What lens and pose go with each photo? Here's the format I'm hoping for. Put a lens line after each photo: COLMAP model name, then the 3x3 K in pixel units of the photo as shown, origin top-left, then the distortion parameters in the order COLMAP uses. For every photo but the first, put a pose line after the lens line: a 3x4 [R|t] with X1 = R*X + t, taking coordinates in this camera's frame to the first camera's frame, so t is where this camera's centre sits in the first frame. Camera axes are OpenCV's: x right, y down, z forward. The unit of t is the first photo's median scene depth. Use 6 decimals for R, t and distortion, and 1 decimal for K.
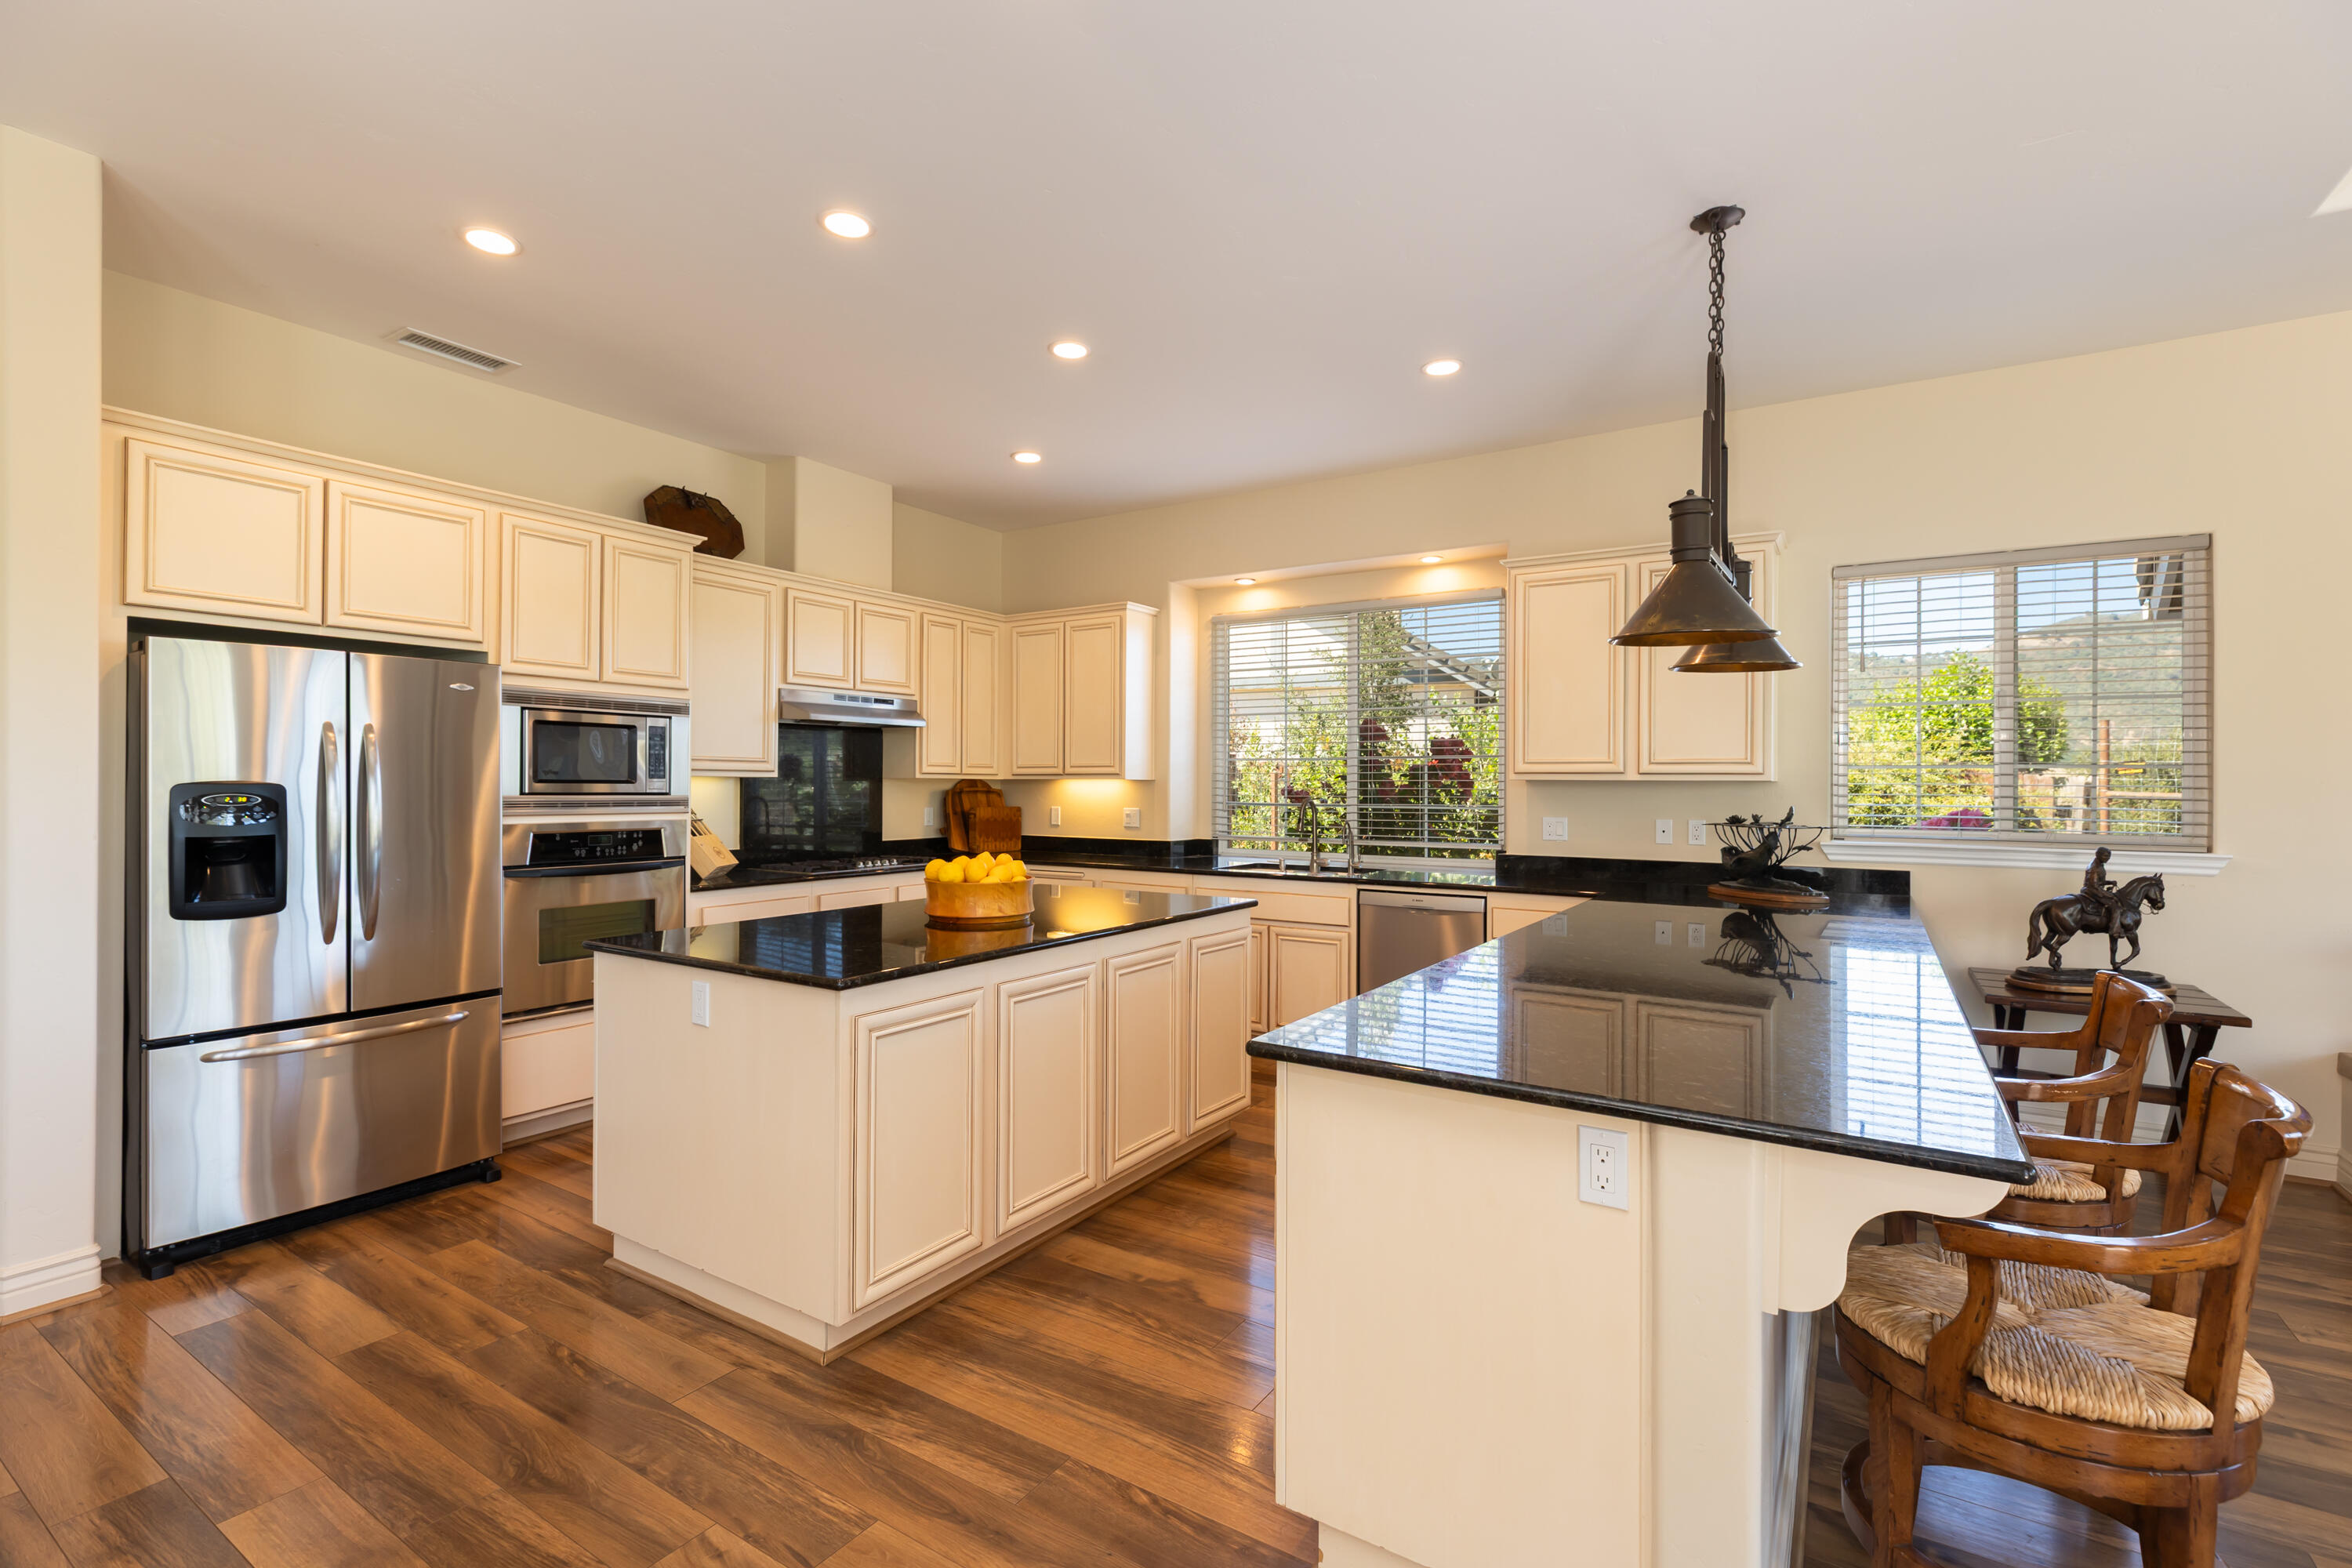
lens RADIAL K [[1078.0, 0, 1183.7], [0, 1078.0, 782.9], [0, 0, 1]] dist [0.002669, 0.000277]
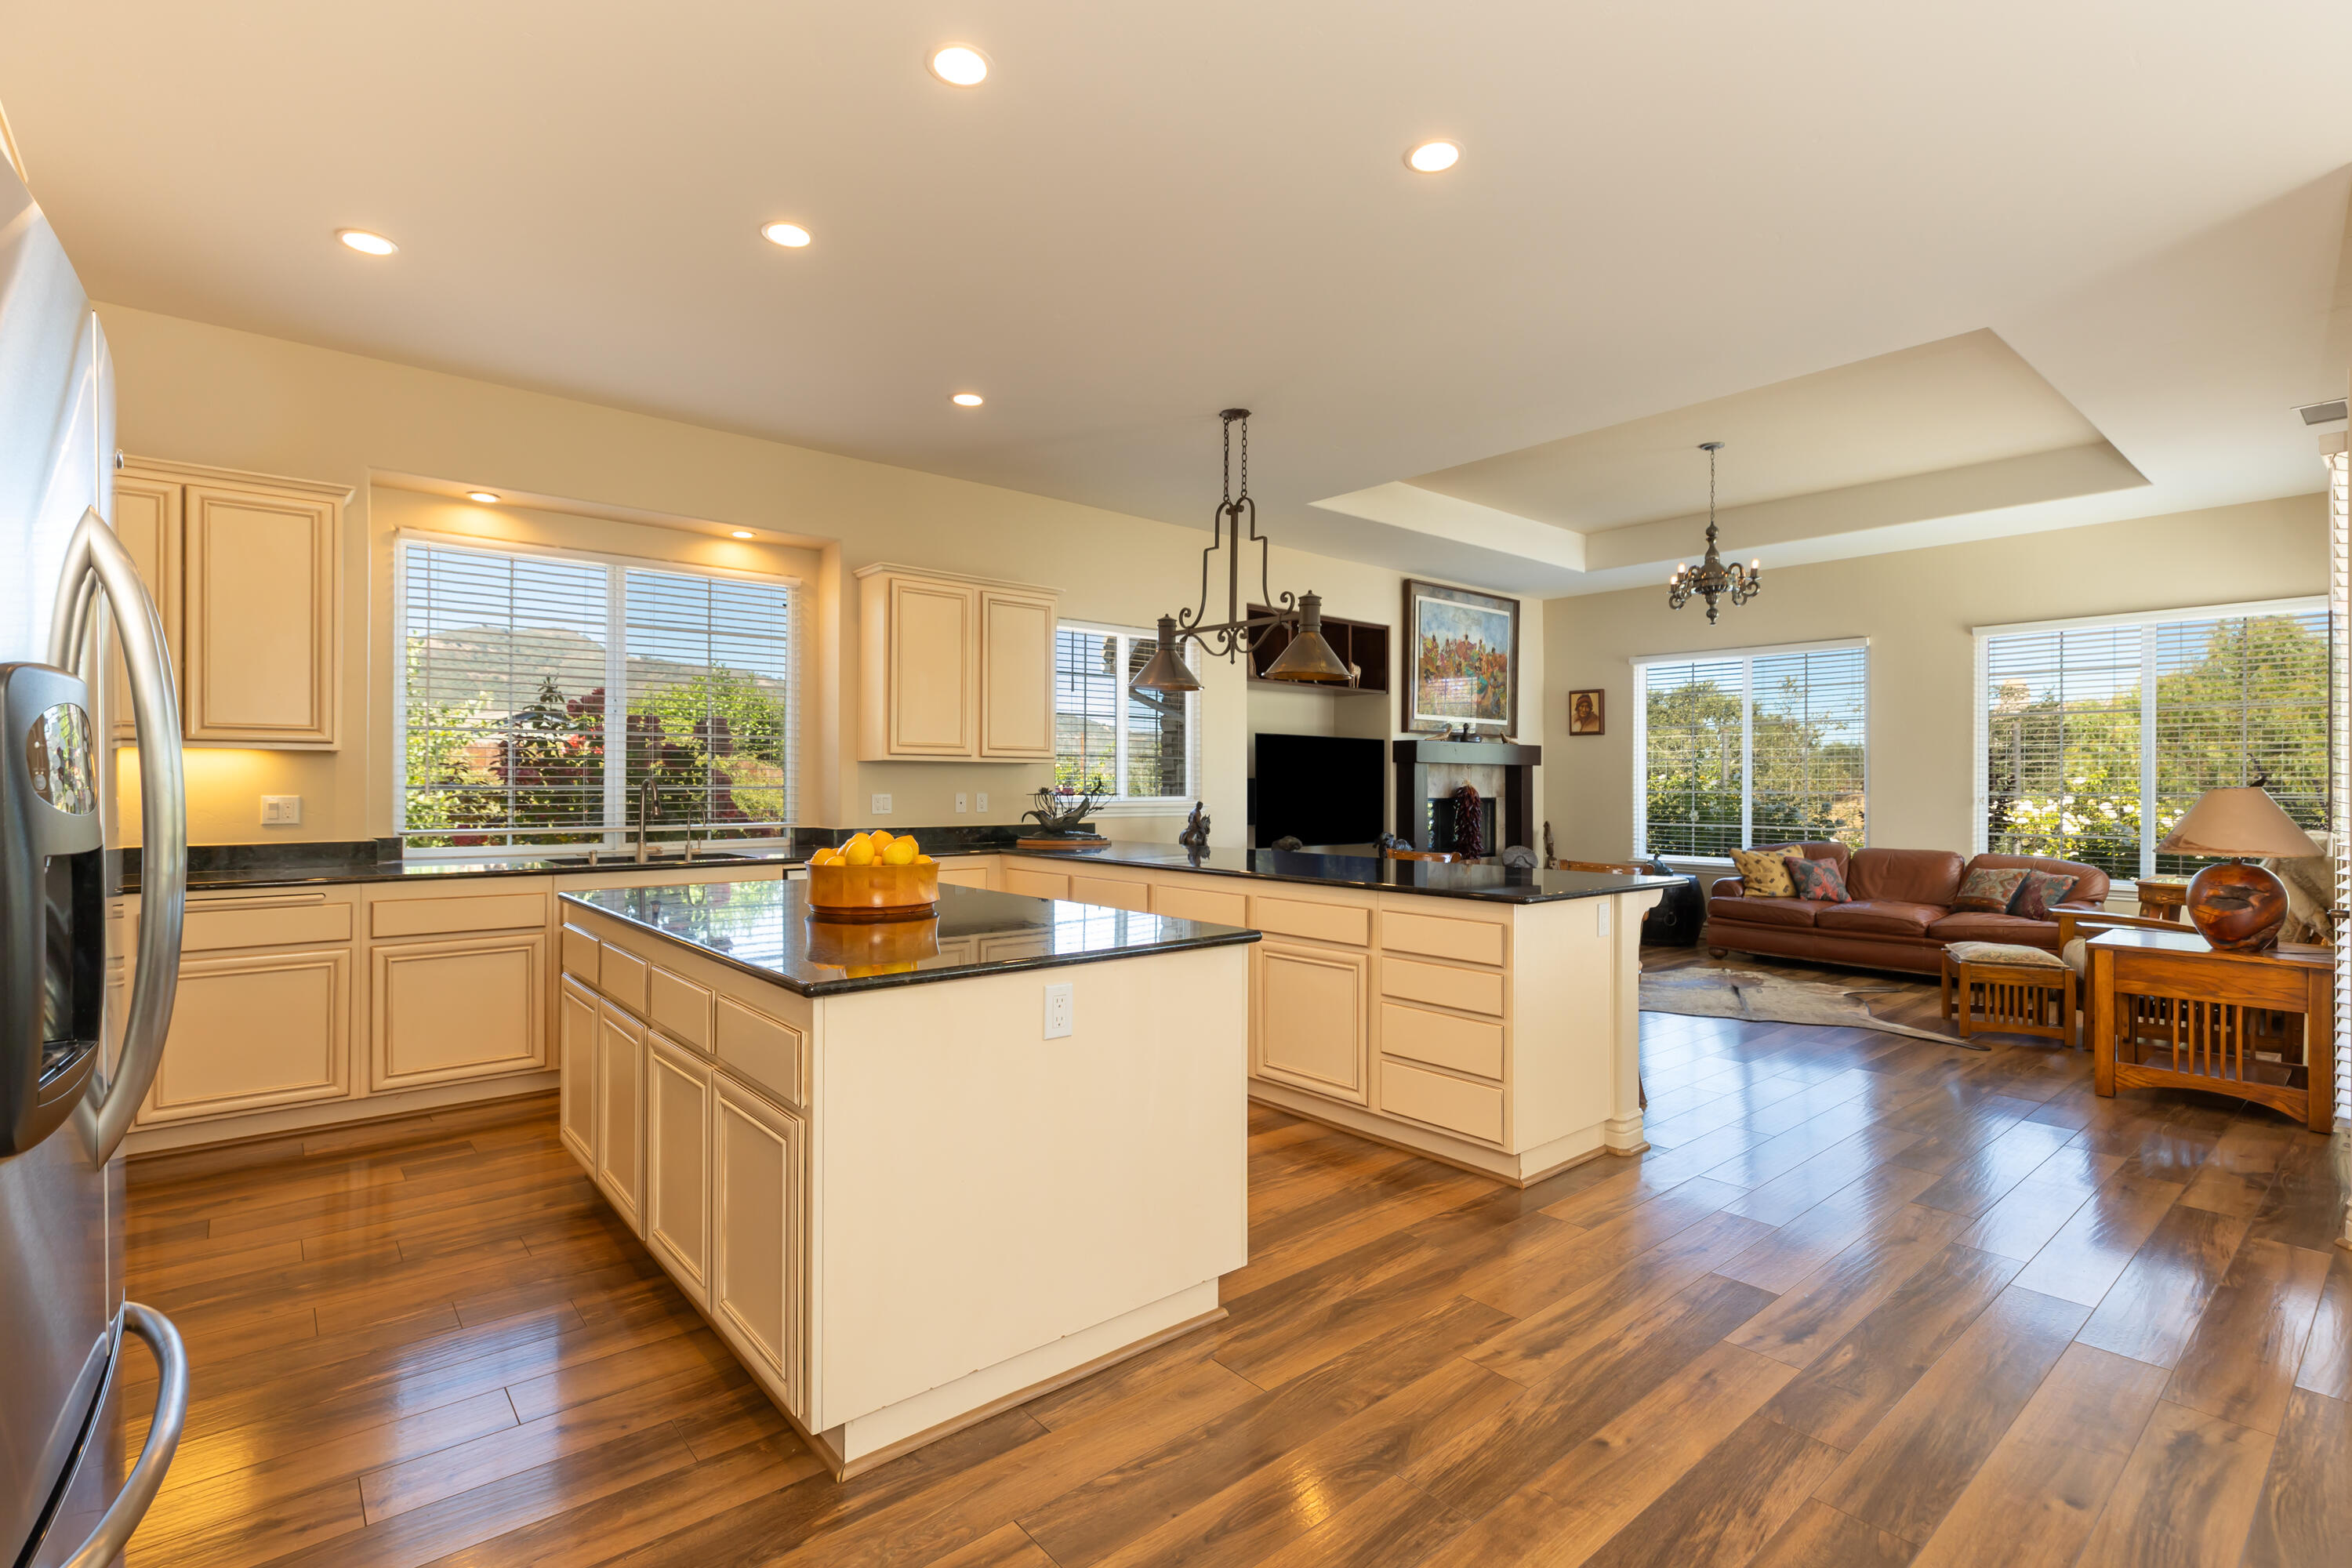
lens RADIAL K [[1078.0, 0, 1180.4], [0, 1078.0, 783.3], [0, 0, 1]] dist [0.002669, 0.000277]
pose [[0.288826, -0.002221, 0.957379, -1.222470], [0.000346, 0.999997, 0.002215, 0.034291], [-0.957382, -0.000309, 0.288826, 0.697679]]
